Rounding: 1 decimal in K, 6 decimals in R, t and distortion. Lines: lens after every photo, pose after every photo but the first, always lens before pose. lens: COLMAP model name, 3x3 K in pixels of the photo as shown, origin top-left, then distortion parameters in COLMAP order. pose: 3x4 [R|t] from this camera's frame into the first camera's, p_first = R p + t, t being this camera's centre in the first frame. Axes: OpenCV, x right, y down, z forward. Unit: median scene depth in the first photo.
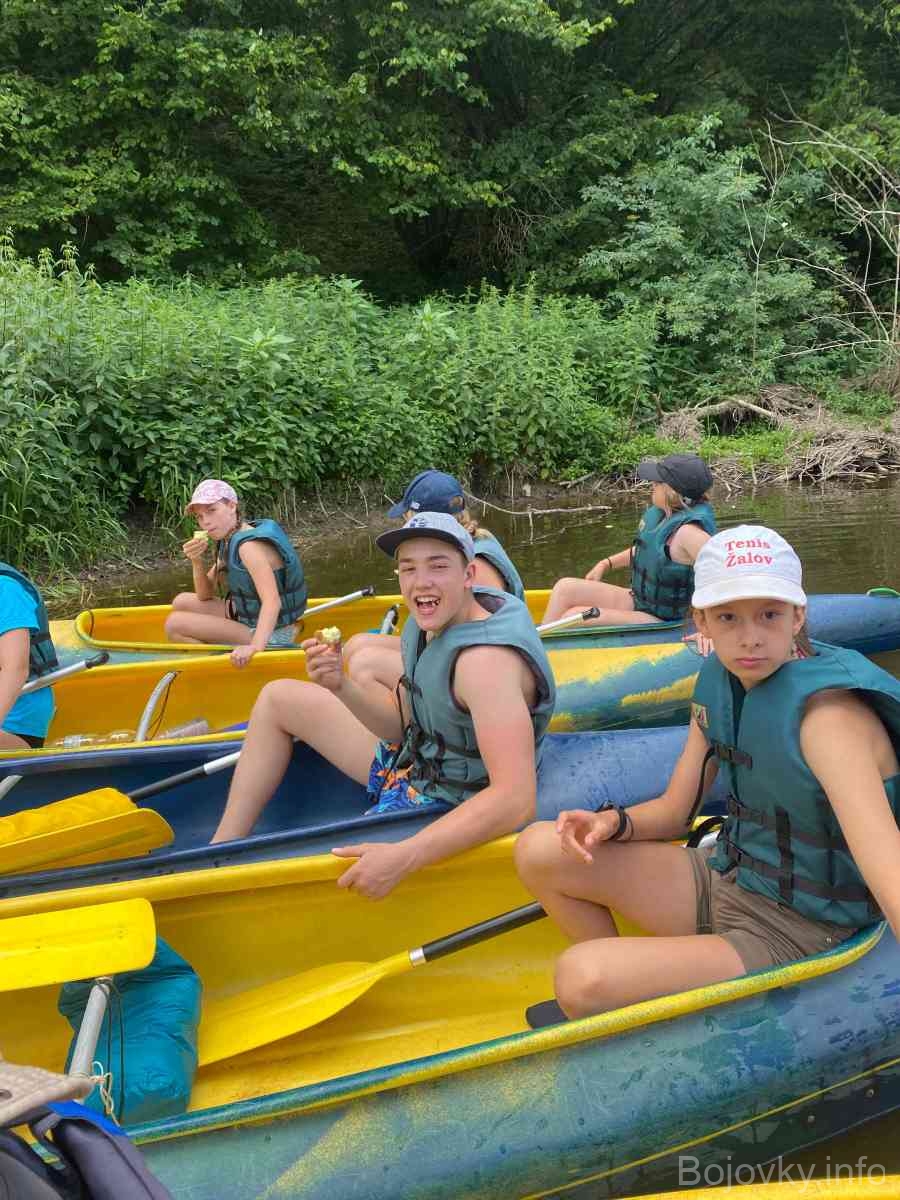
lens RADIAL K [[894.6, 0, 447.0], [0, 894.6, 593.0], [0, 0, 1]] dist [0.019489, -0.032547]
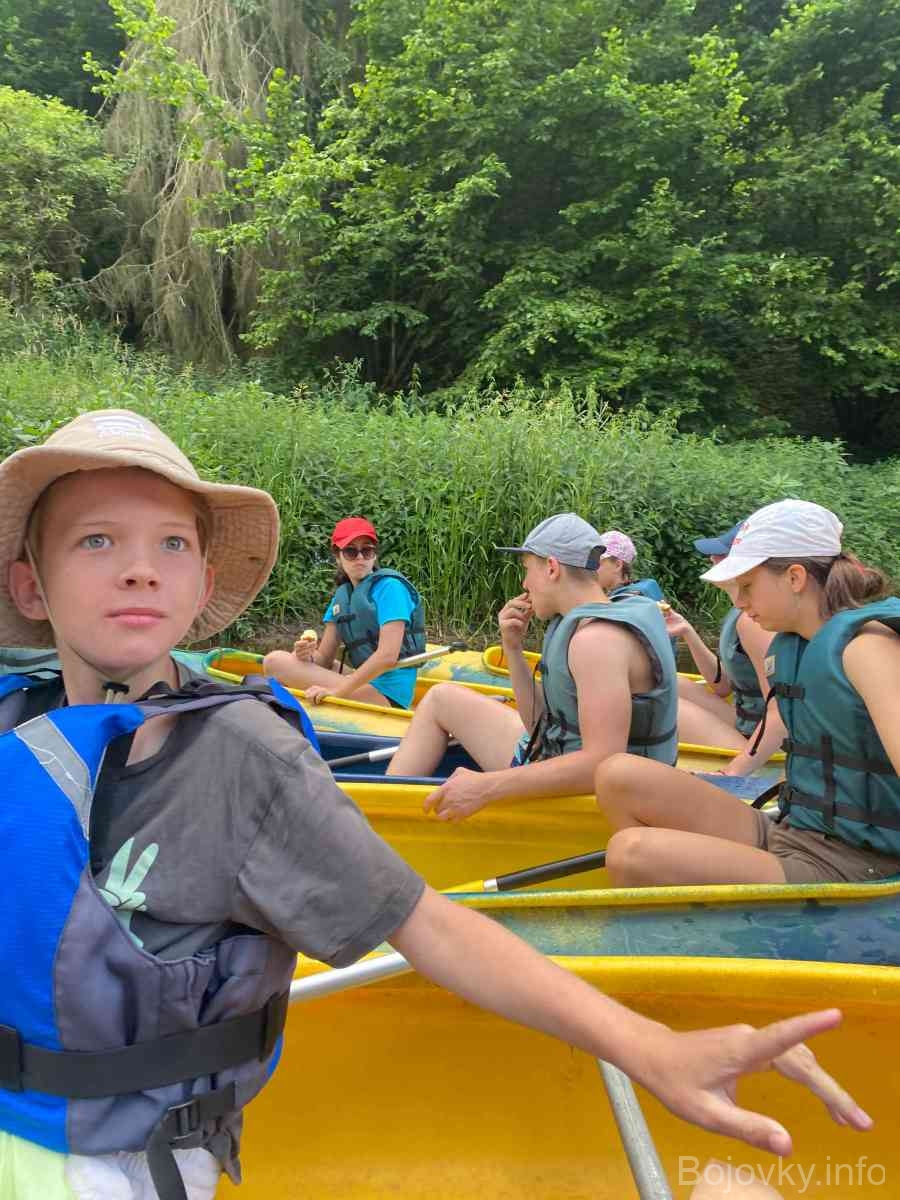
lens RADIAL K [[894.6, 0, 439.6], [0, 894.6, 620.1], [0, 0, 1]] dist [0.019489, -0.032547]
pose [[0.929727, 0.116941, -0.349188, -0.153634], [-0.163427, 0.980771, -0.106677, 0.112964], [0.329998, 0.156247, 0.930961, -0.292825]]
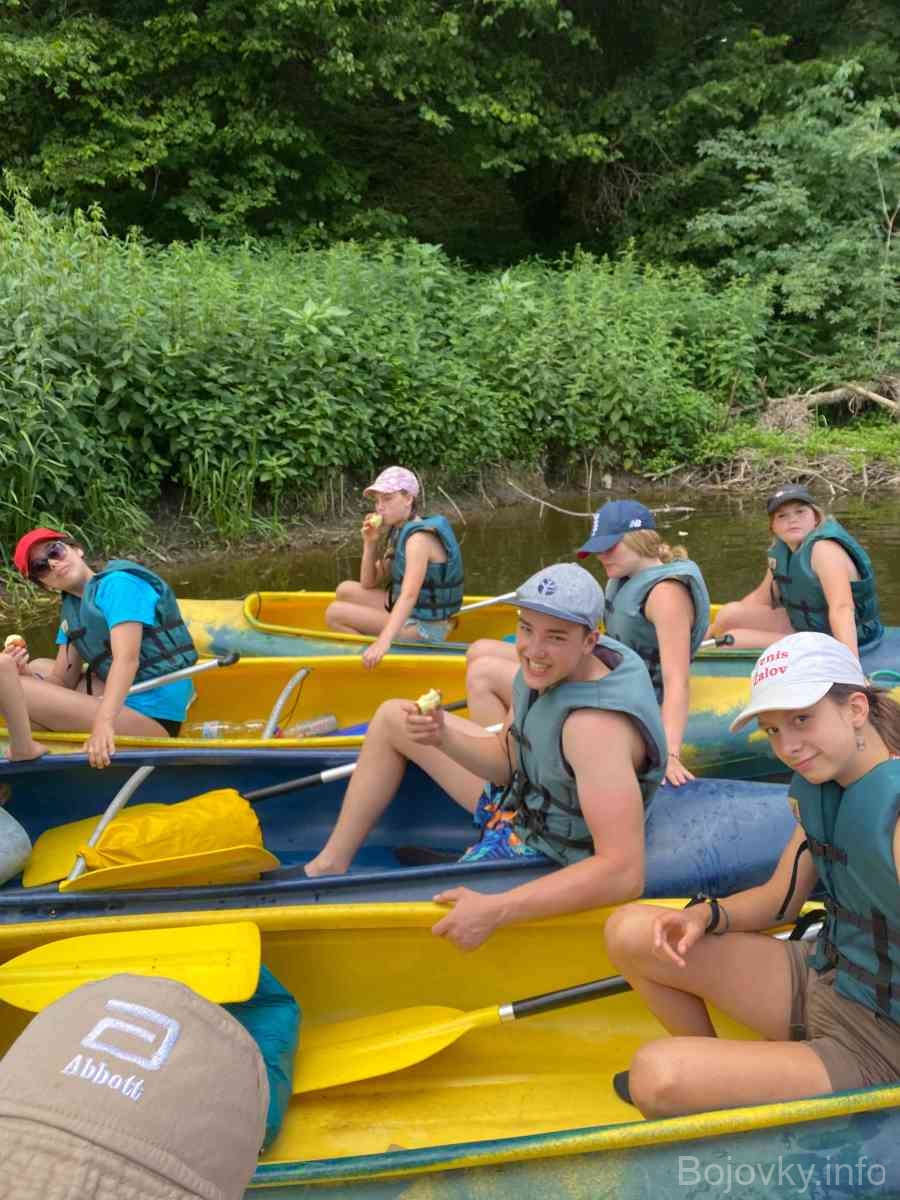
lens RADIAL K [[894.6, 0, 485.0], [0, 894.6, 601.8], [0, 0, 1]] dist [0.019489, -0.032547]
pose [[0.994066, 0.055312, -0.093663, 0.057660], [-0.050063, 0.997090, 0.057500, -0.038525], [0.096571, -0.052470, 0.993942, 0.070350]]
